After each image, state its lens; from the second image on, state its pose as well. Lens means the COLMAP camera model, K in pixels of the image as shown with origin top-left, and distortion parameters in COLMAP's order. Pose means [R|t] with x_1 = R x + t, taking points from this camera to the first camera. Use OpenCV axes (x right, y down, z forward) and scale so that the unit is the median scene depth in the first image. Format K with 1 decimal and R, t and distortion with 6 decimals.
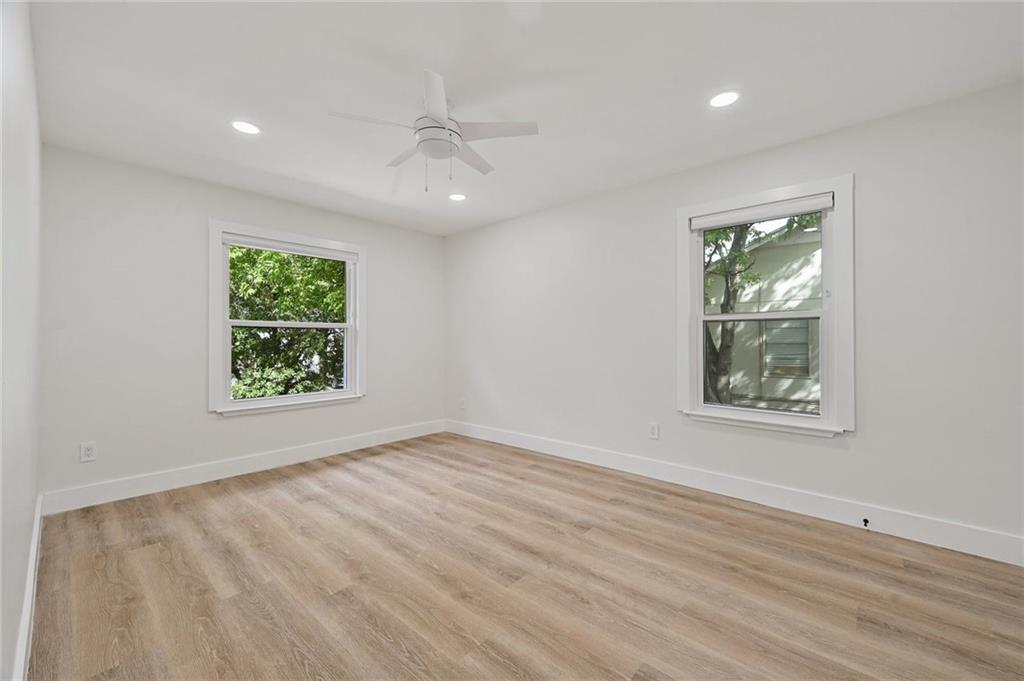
lens RADIAL K [[406.1, 0, 512.0], [0, 406.1, 340.5], [0, 0, 1]] dist [-0.000612, 0.000151]
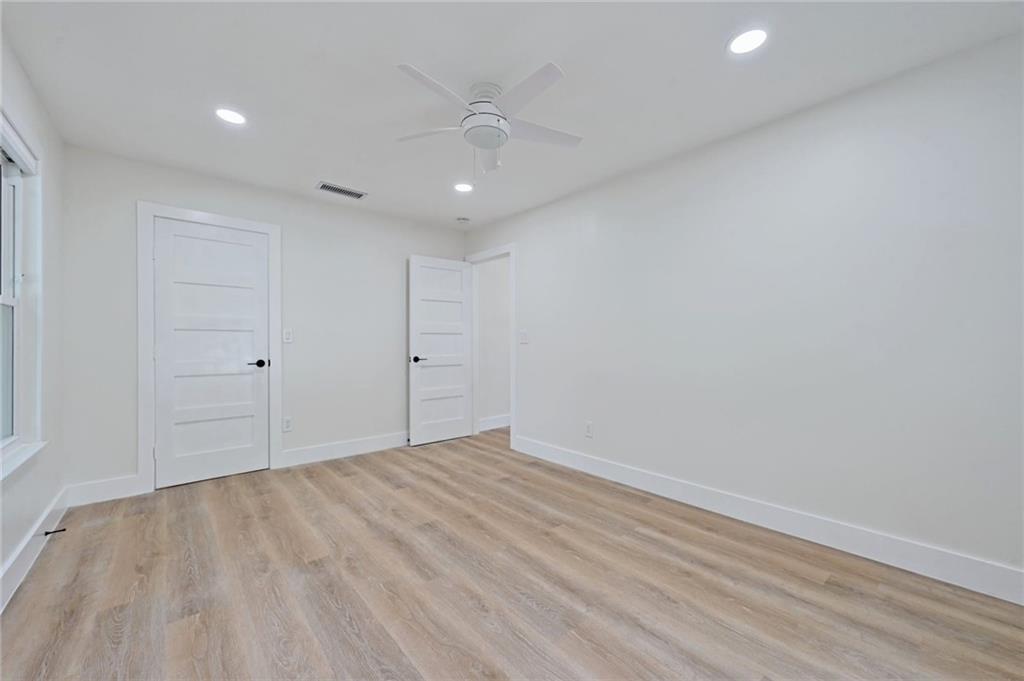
lens RADIAL K [[406.1, 0, 512.0], [0, 406.1, 340.5], [0, 0, 1]] dist [-0.000612, 0.000151]
pose [[-0.991252, 0.014802, 0.131149, -0.332806], [0.014127, 0.999882, -0.006081, 0.006674], [-0.131223, -0.004175, -0.991344, 1.712388]]
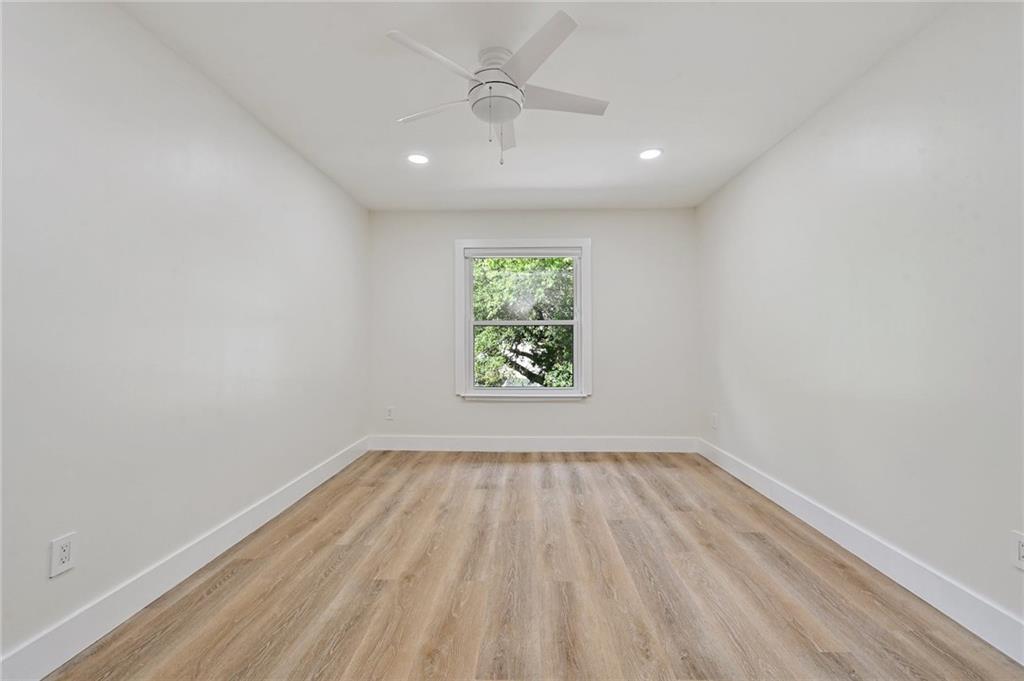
lens RADIAL K [[412.9, 0, 514.8], [0, 412.9, 330.6], [0, 0, 1]] dist [0.000983, 0.000294]
pose [[0.646880, -0.013945, -0.762464, 0.437464], [-0.000697, 0.999822, -0.018878, 0.003974], [0.762591, 0.012743, 0.646755, 0.417627]]
